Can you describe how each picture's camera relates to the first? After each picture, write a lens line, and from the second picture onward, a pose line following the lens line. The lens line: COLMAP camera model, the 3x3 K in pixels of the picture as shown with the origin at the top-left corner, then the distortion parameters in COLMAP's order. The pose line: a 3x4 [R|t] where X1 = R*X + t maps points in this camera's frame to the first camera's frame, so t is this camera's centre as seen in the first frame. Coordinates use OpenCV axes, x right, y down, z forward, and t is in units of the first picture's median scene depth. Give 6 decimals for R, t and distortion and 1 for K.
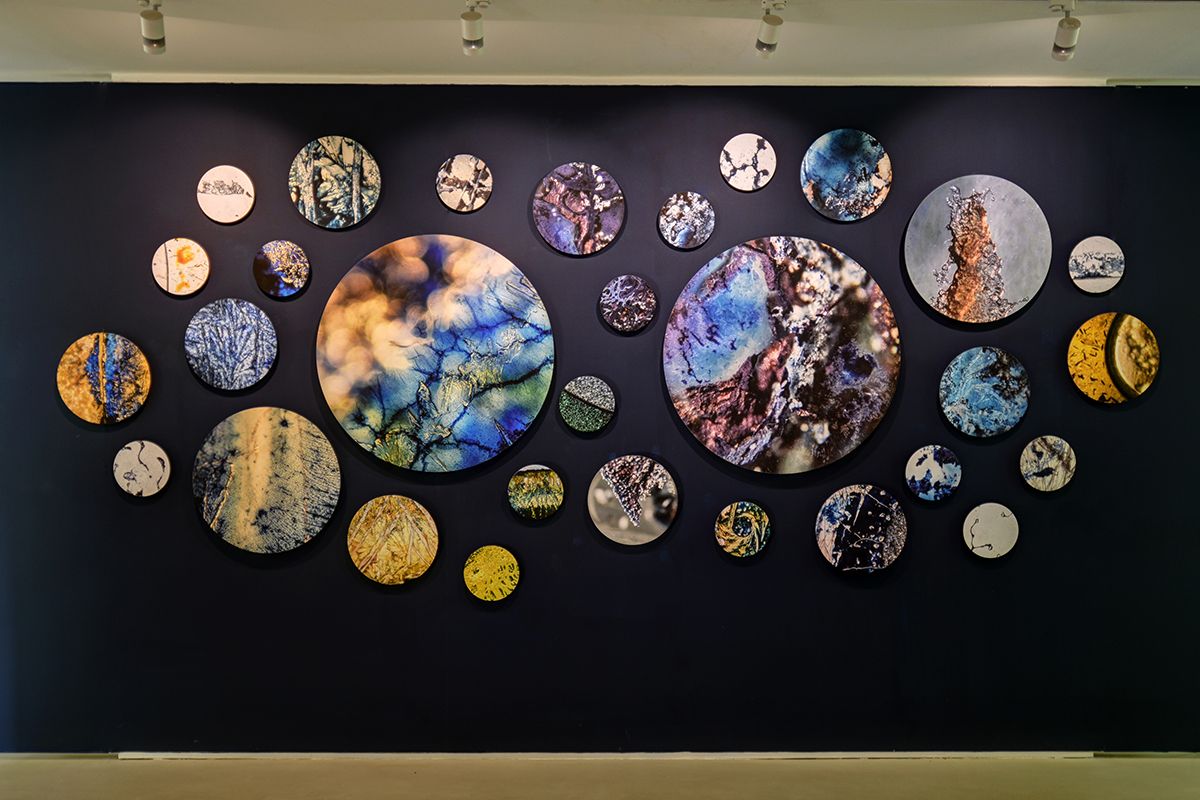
lens RADIAL K [[1032.1, 0, 601.5], [0, 1032.1, 397.8], [0, 0, 1]] dist [0.012588, 0.005643]
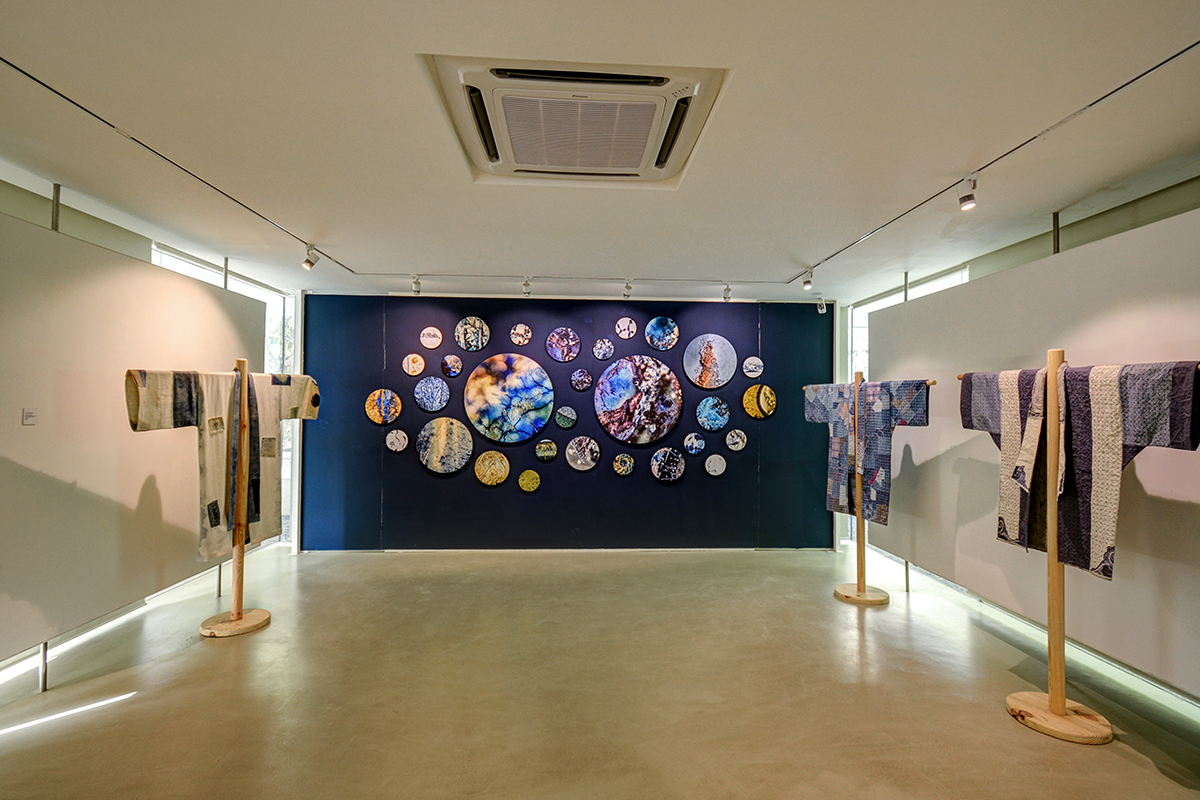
lens RADIAL K [[513.8, 0, 601.7], [0, 513.8, 399.2], [0, 0, 1]] dist [-0.004807, -0.000278]
pose [[0.998202, 0.007036, 0.059527, -0.000854], [-0.004652, 0.999185, -0.040090, 0.012437], [-0.059760, 0.039741, 0.997421, -0.335409]]
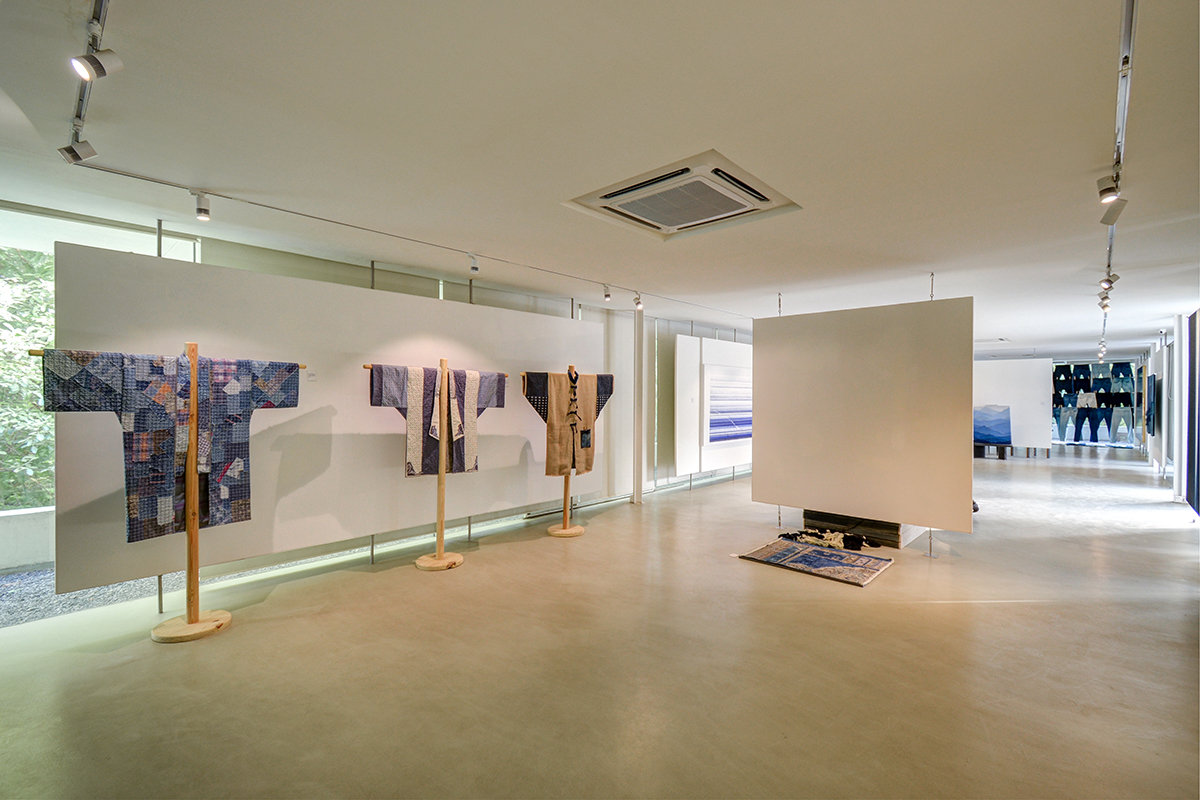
lens RADIAL K [[513.8, 0, 593.9], [0, 513.8, 400.8], [0, 0, 1]] dist [-0.004807, -0.000278]
pose [[-0.709966, -0.014081, 0.704095, -0.421646], [0.010985, 0.999457, 0.031065, -0.013372], [-0.704150, 0.029789, -0.709426, 0.772499]]
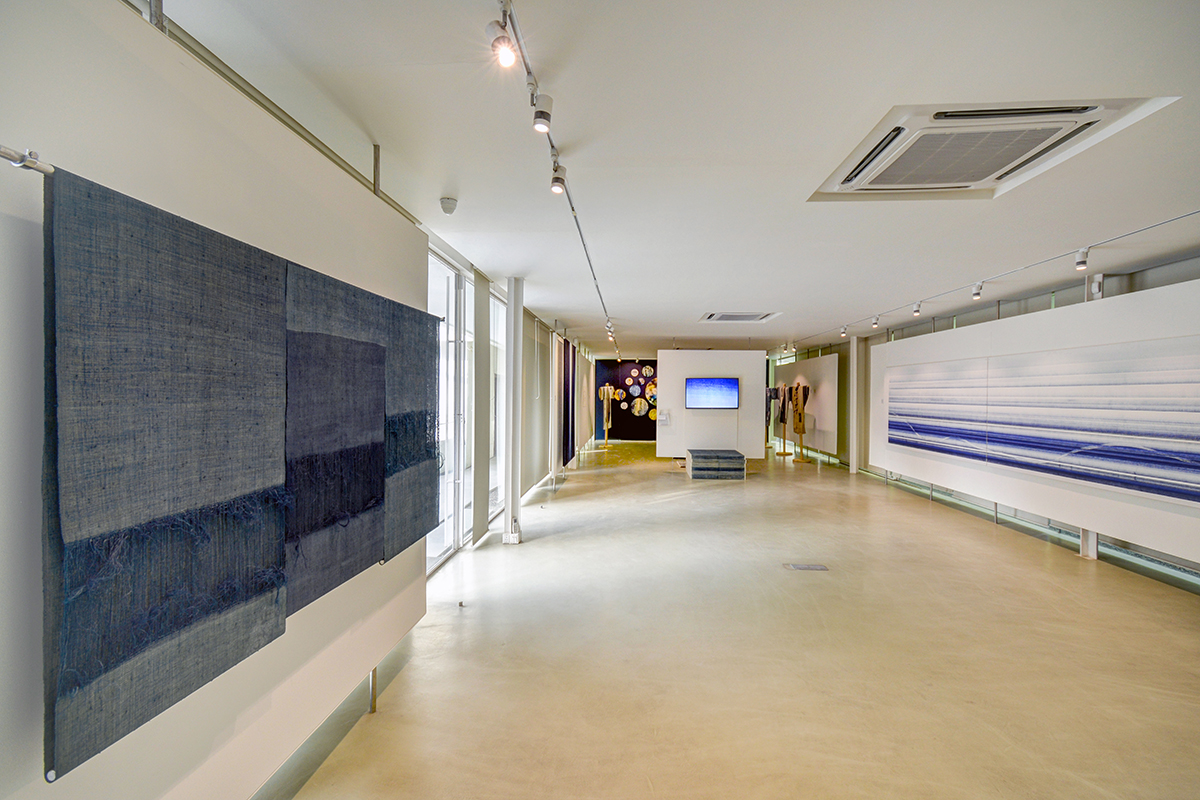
lens RADIAL K [[513.8, 0, 594.8], [0, 513.8, 393.1], [0, 0, 1]] dist [-0.004807, -0.000278]
pose [[0.996870, 0.002402, -0.079023, -0.346197], [-0.004508, 0.999639, -0.026480, 0.075205], [0.078931, 0.026754, 0.996521, -3.055488]]
